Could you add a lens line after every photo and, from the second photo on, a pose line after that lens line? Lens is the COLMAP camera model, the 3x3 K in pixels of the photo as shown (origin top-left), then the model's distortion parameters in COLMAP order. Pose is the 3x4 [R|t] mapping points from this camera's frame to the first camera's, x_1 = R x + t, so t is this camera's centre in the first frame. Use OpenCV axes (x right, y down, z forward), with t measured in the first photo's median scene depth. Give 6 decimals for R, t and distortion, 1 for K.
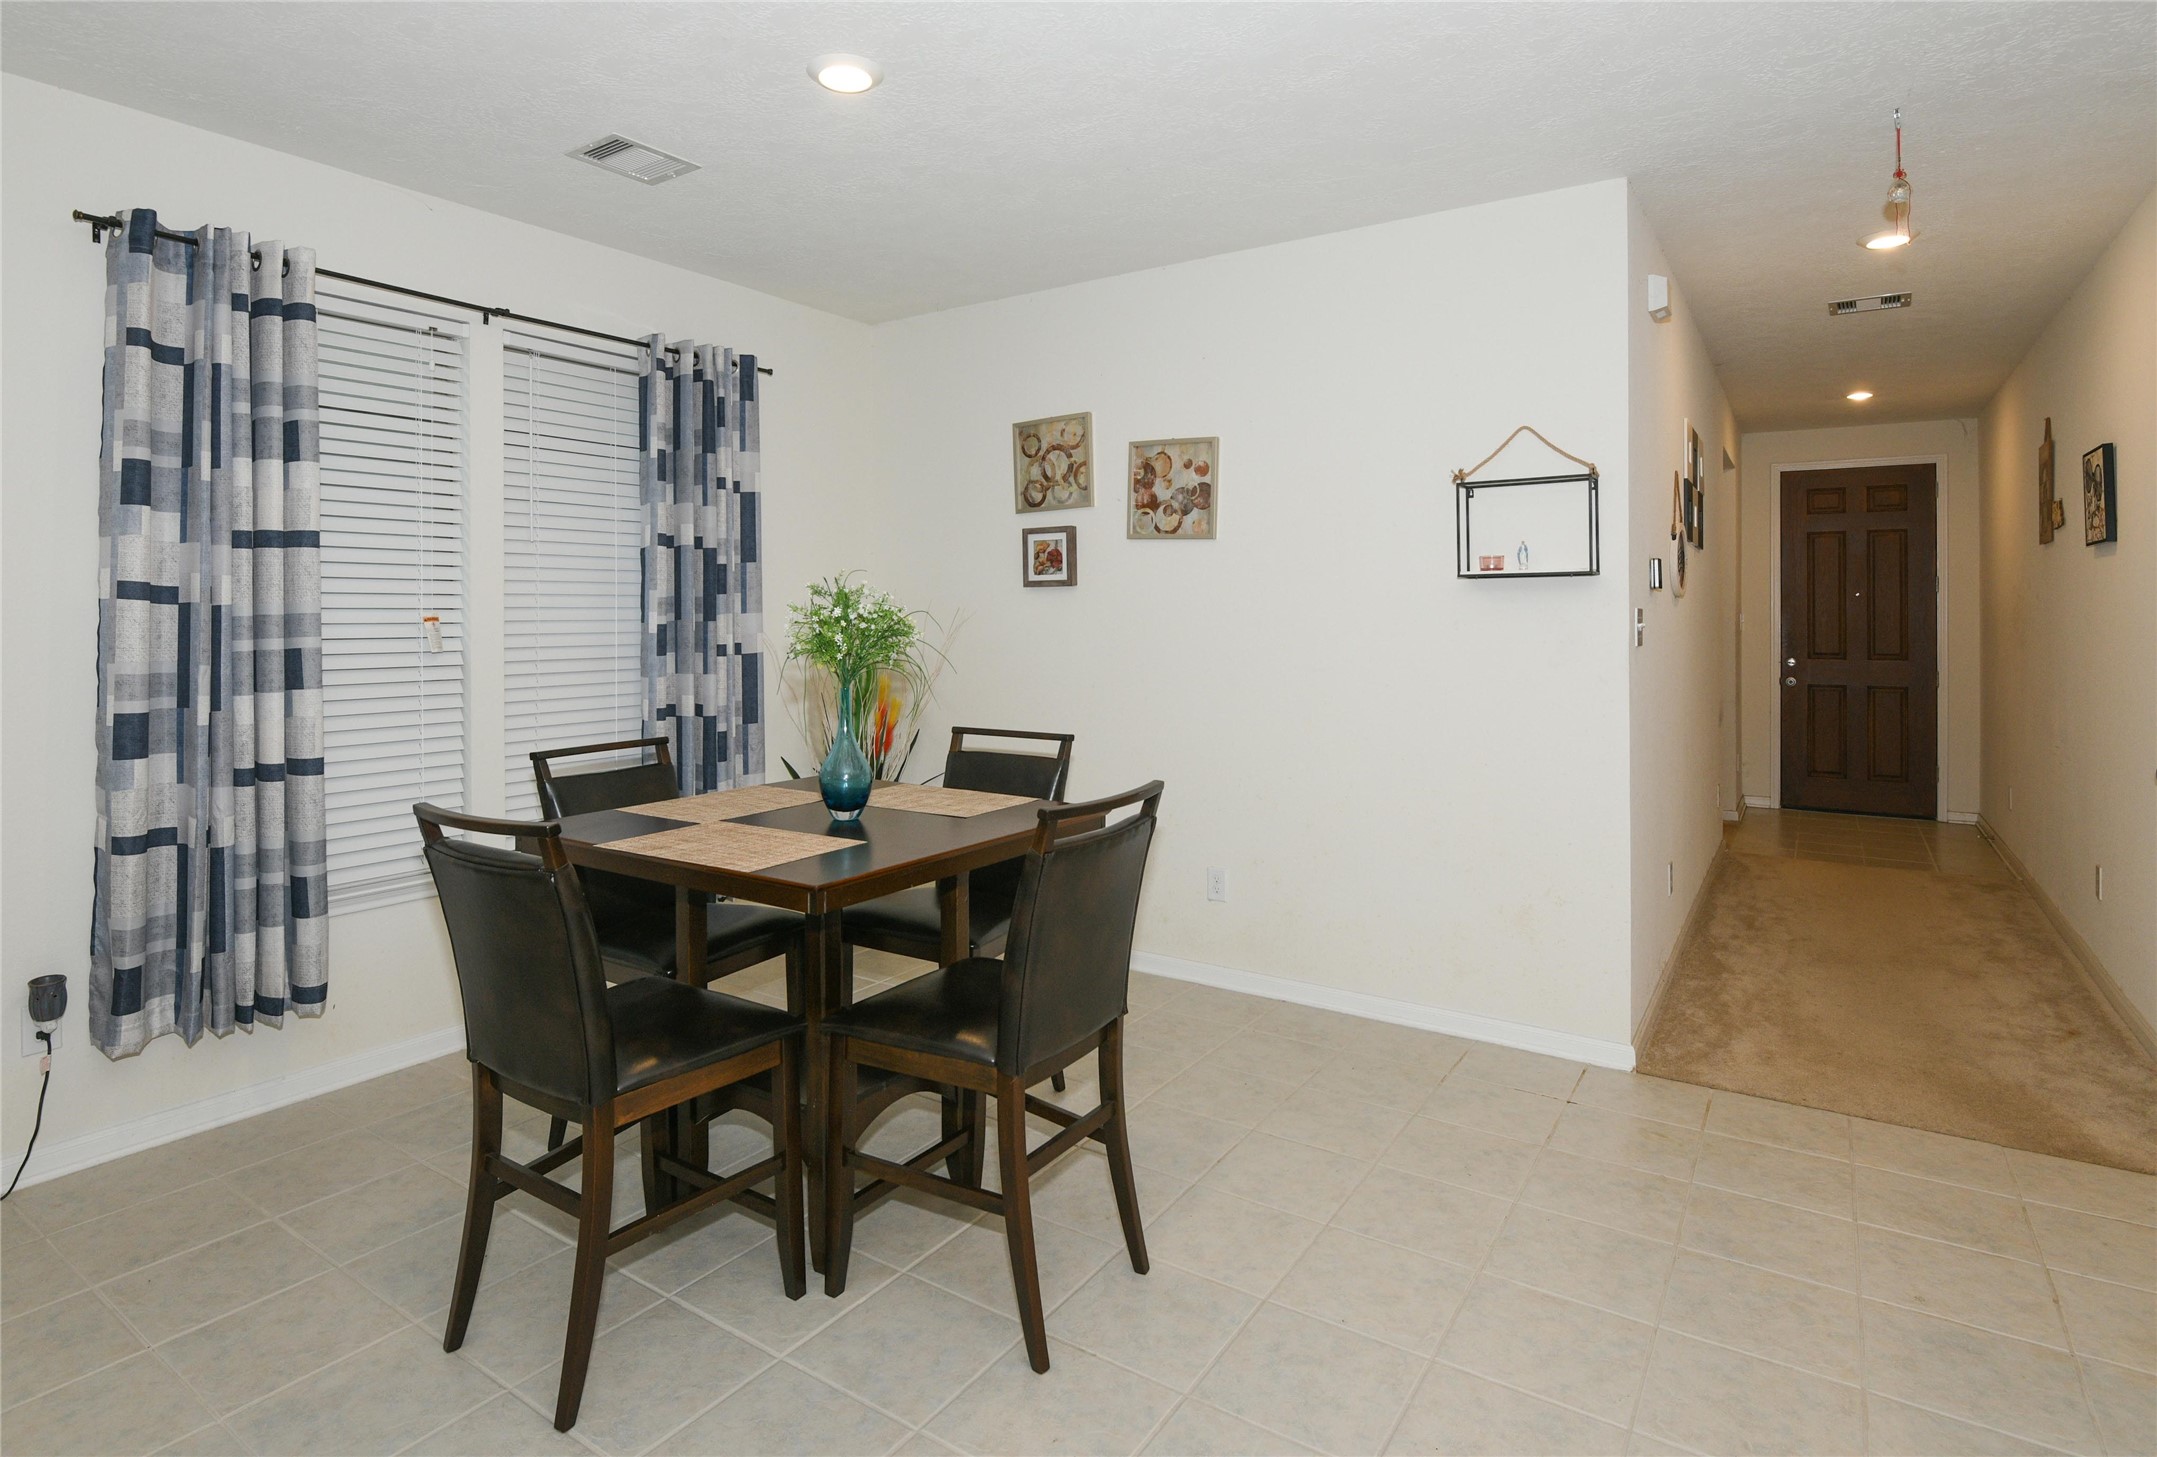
lens RADIAL K [[1111.1, 0, 1060.3], [0, 1111.1, 614.6], [0, 0, 1]] dist [-0.016928, -0.003019]
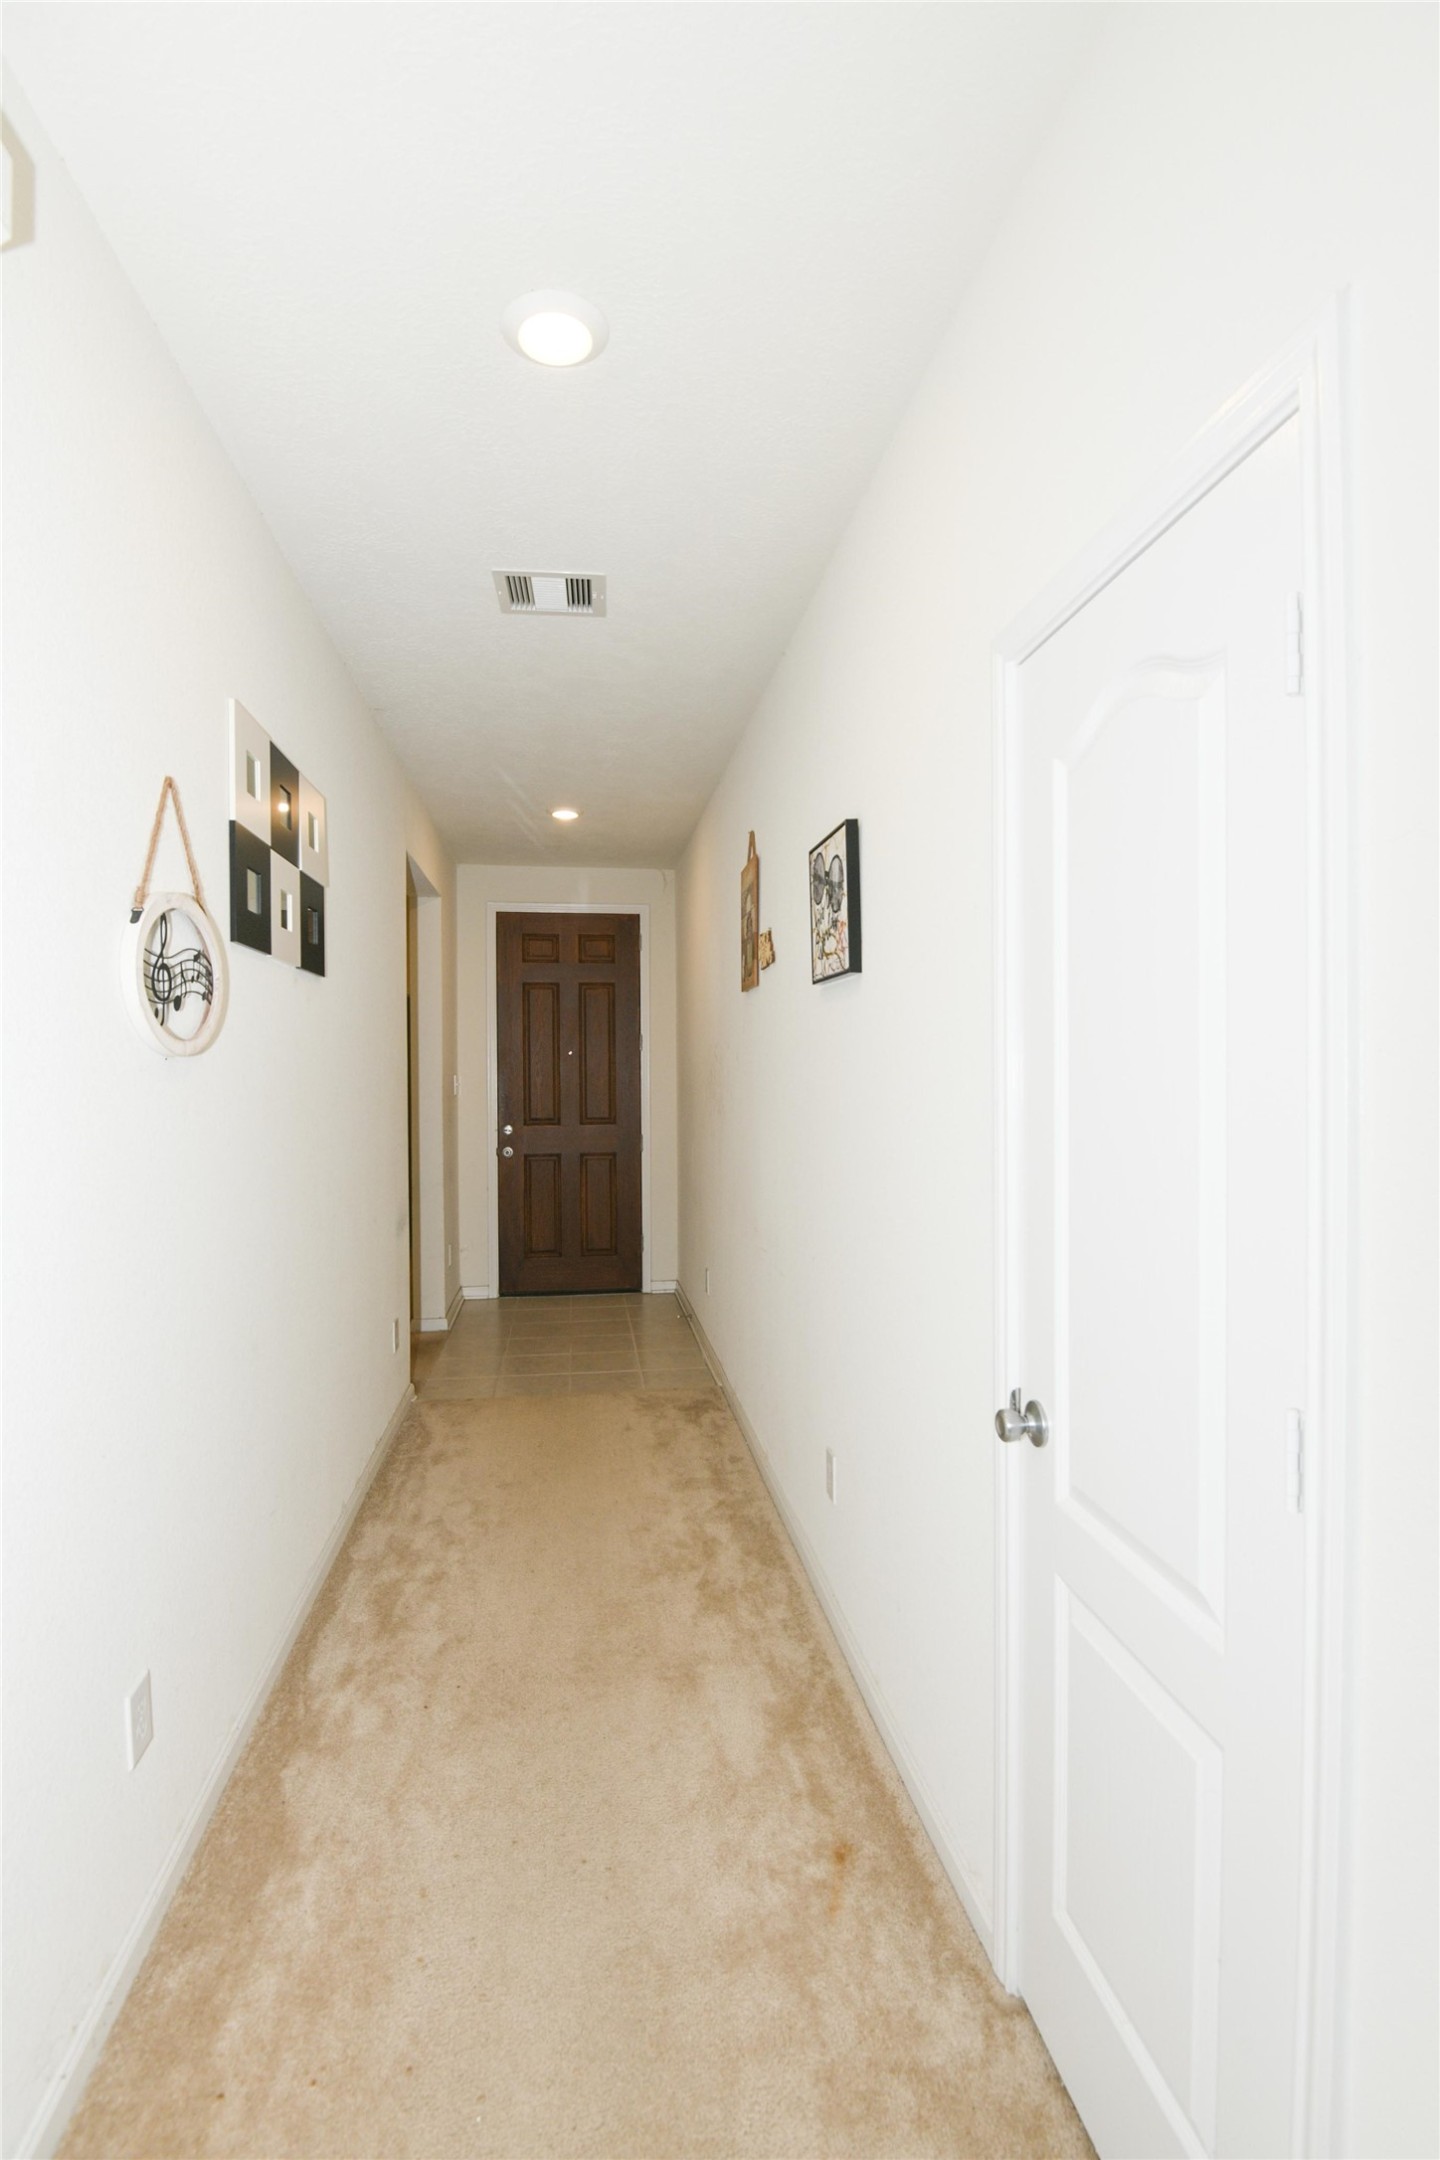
lens RADIAL K [[1000.5, 0, 697.4], [0, 1000.5, 1090.5], [0, 0, 1]] dist [-0.008086, -0.007111]
pose [[0.746581, -0.017527, 0.665064, 0.454745], [0.003272, 0.999738, 0.022674, -0.010678], [-0.665286, -0.014752, 0.746442, 0.563016]]
